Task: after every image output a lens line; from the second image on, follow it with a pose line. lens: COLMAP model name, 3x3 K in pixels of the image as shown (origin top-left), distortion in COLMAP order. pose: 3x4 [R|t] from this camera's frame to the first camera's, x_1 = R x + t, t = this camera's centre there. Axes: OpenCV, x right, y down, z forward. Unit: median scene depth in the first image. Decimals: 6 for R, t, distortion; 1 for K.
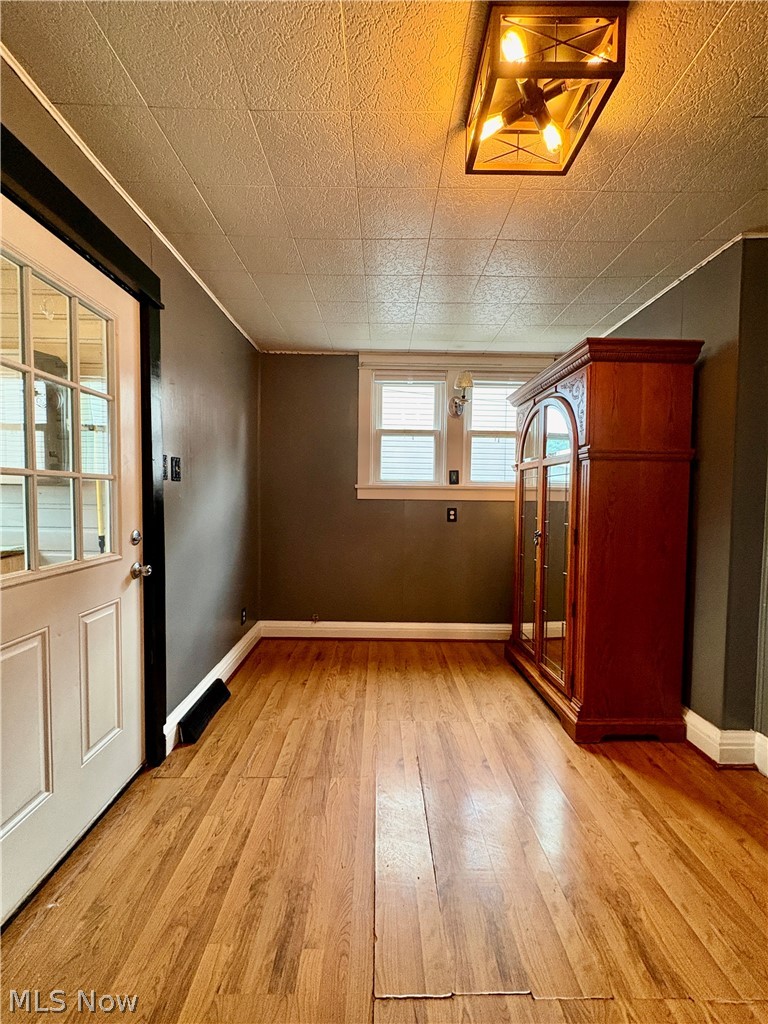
lens RADIAL K [[411.0, 0, 383.5], [0, 411.0, 513.1], [0, 0, 1]] dist [-0.010478, -0.000055]
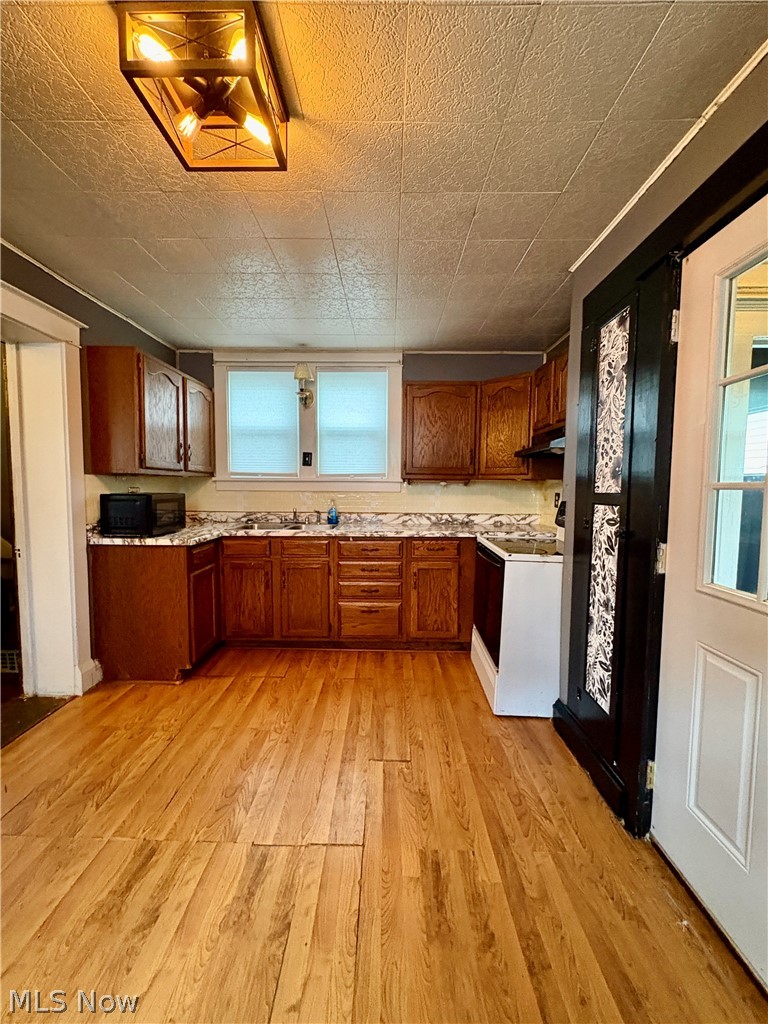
lens RADIAL K [[411.0, 0, 383.7], [0, 411.0, 511.2], [0, 0, 1]] dist [-0.010478, -0.000055]
pose [[-0.999537, -0.026703, 0.014599, -0.077439], [-0.024980, 0.993880, 0.107604, -0.130961], [-0.017383, 0.107190, -0.994087, 2.049736]]
